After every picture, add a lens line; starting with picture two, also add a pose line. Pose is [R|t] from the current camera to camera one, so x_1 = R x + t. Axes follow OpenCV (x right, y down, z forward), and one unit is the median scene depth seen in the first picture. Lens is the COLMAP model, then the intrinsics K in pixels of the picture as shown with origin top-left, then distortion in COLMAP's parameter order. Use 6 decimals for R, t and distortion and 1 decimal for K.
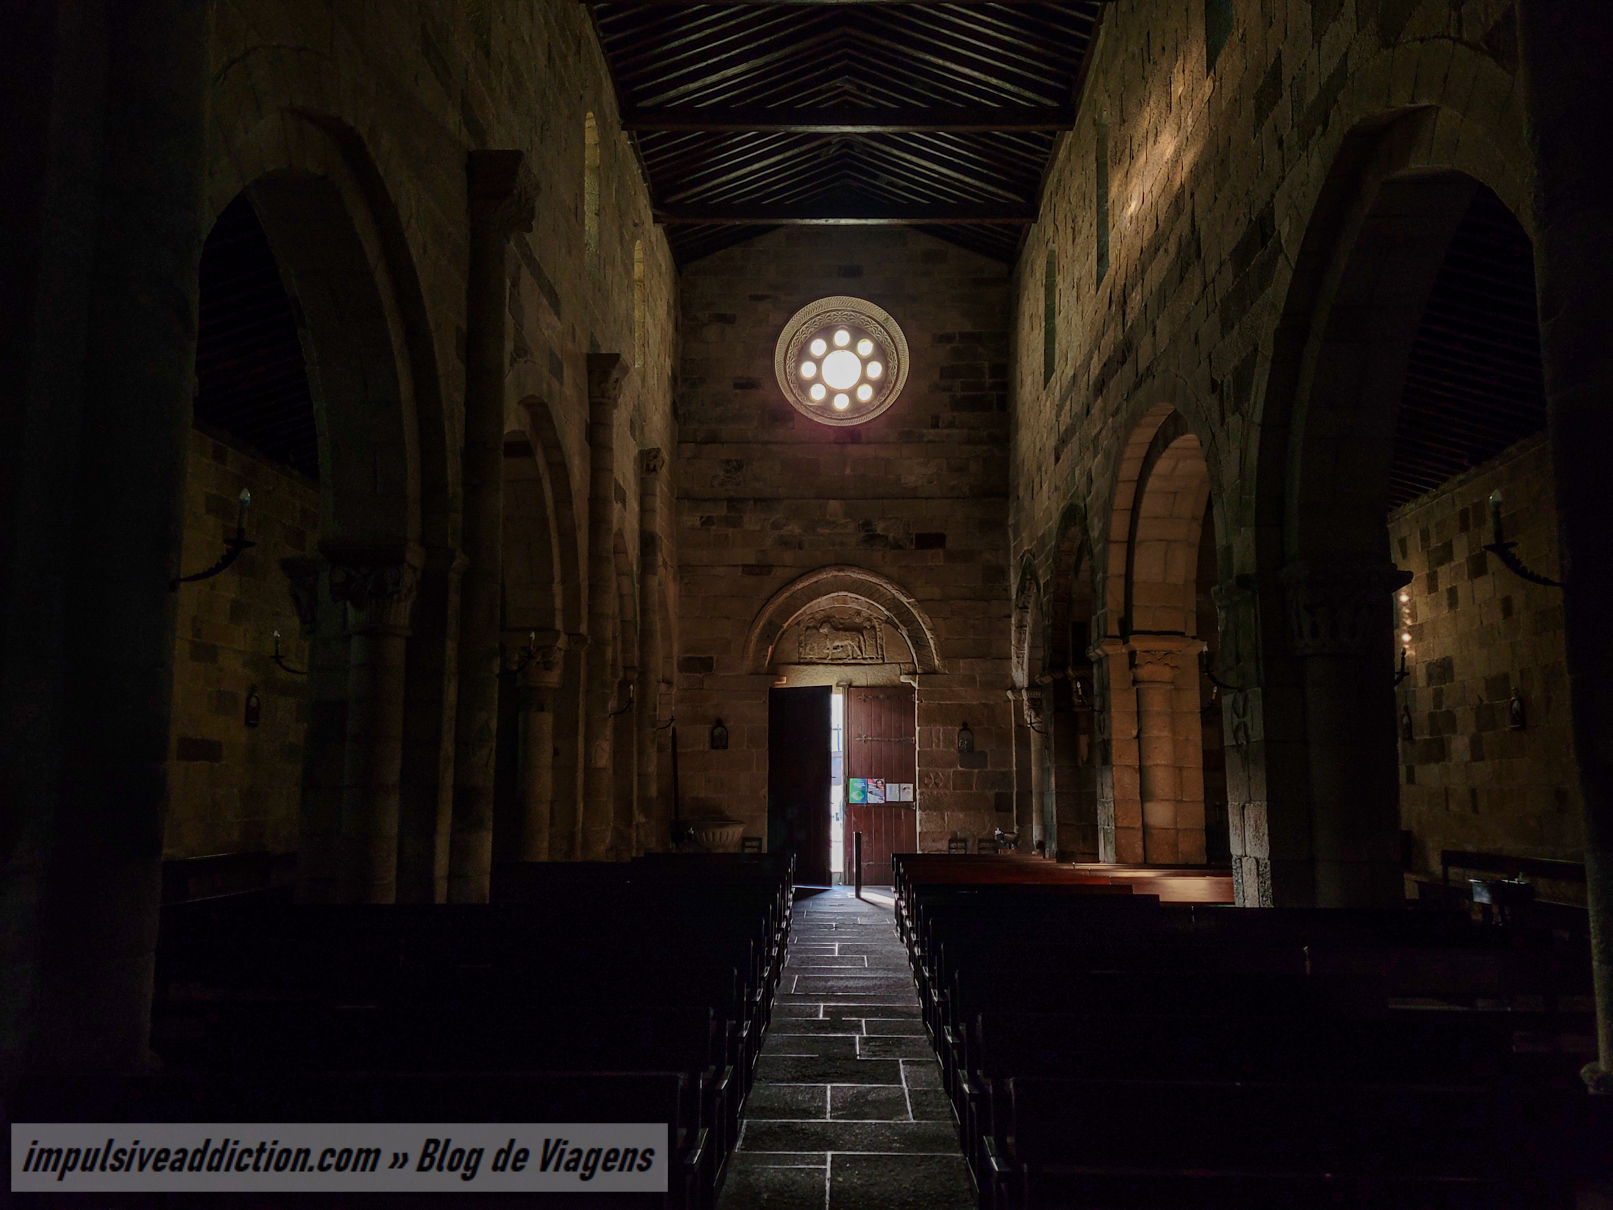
lens RADIAL K [[1219.7, 0, 806.5], [0, 1219.7, 605.0], [0, 0, 1]] dist [0.081163, -0.083537]
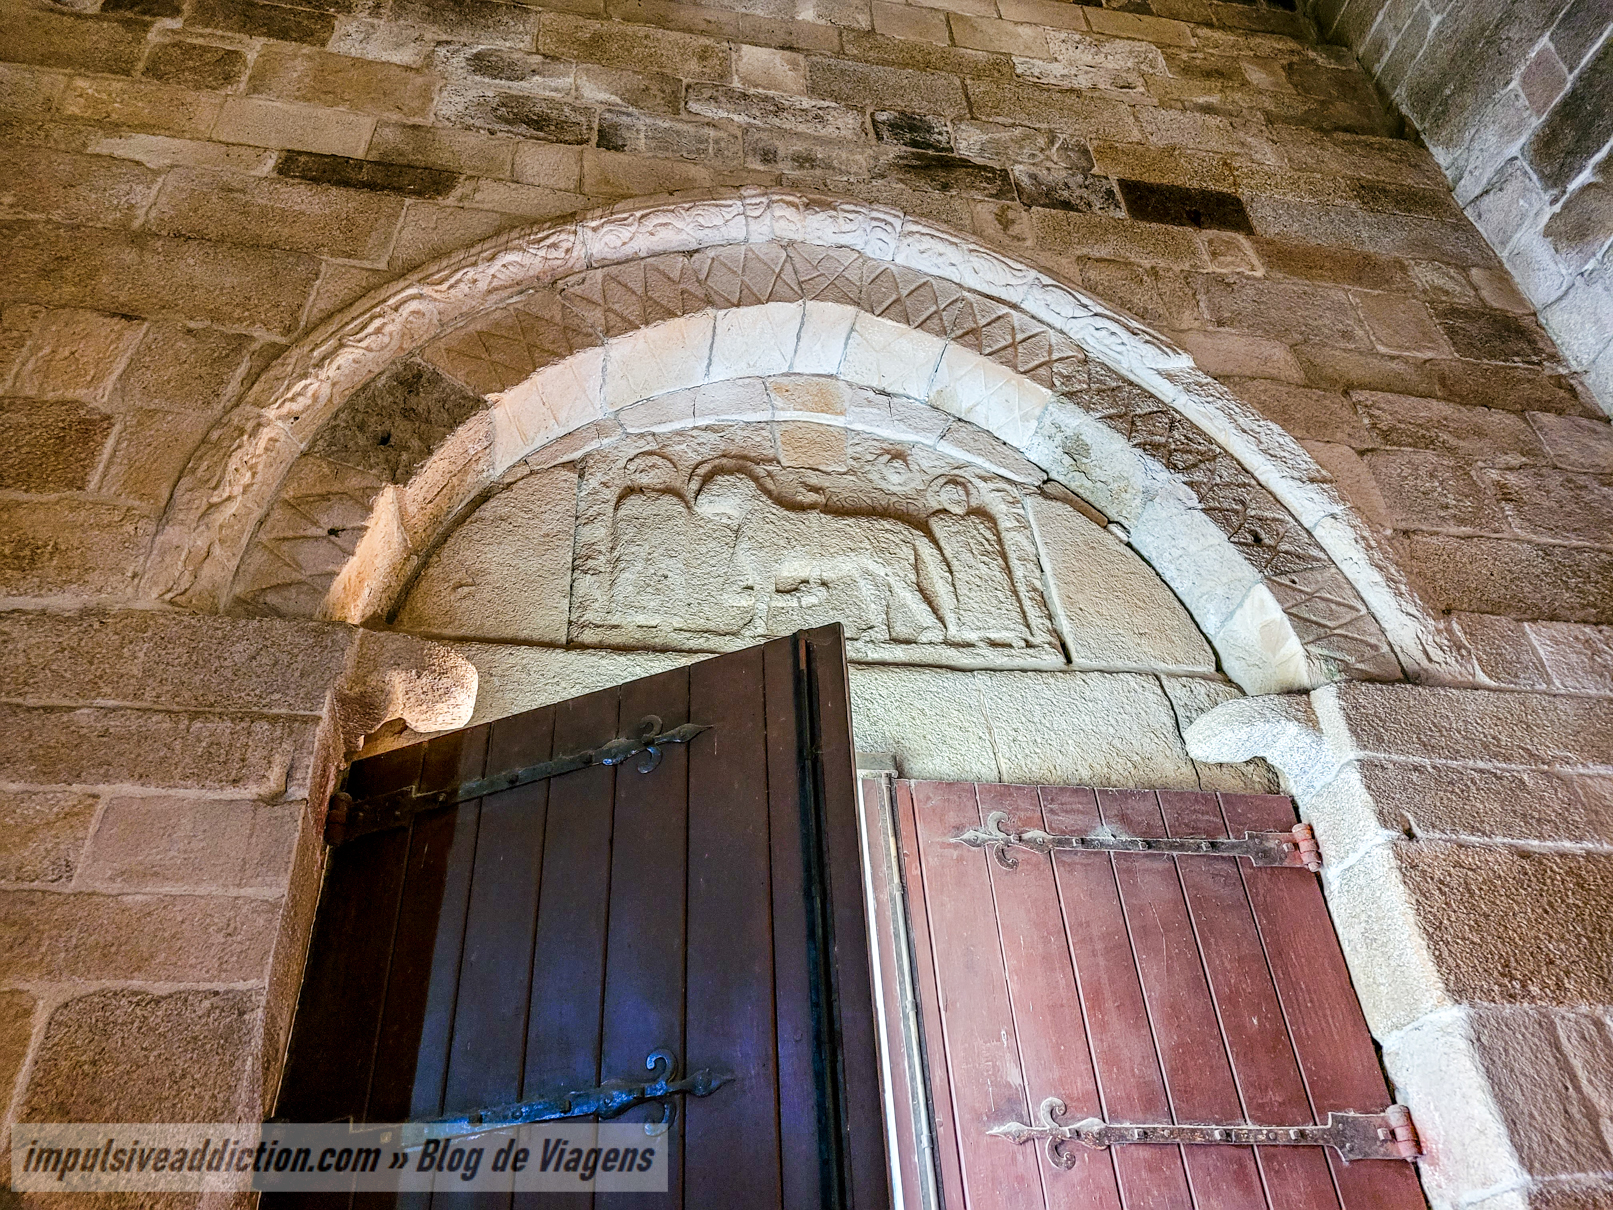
lens RADIAL K [[1219.7, 0, 806.5], [0, 1219.7, 605.0], [0, 0, 1]] dist [0.081163, -0.083537]
pose [[0.980180, 0.066626, 0.186568, -0.006053], [0.033640, 0.872096, -0.488178, 0.122479], [-0.195231, 0.484778, 0.852570, 0.854638]]
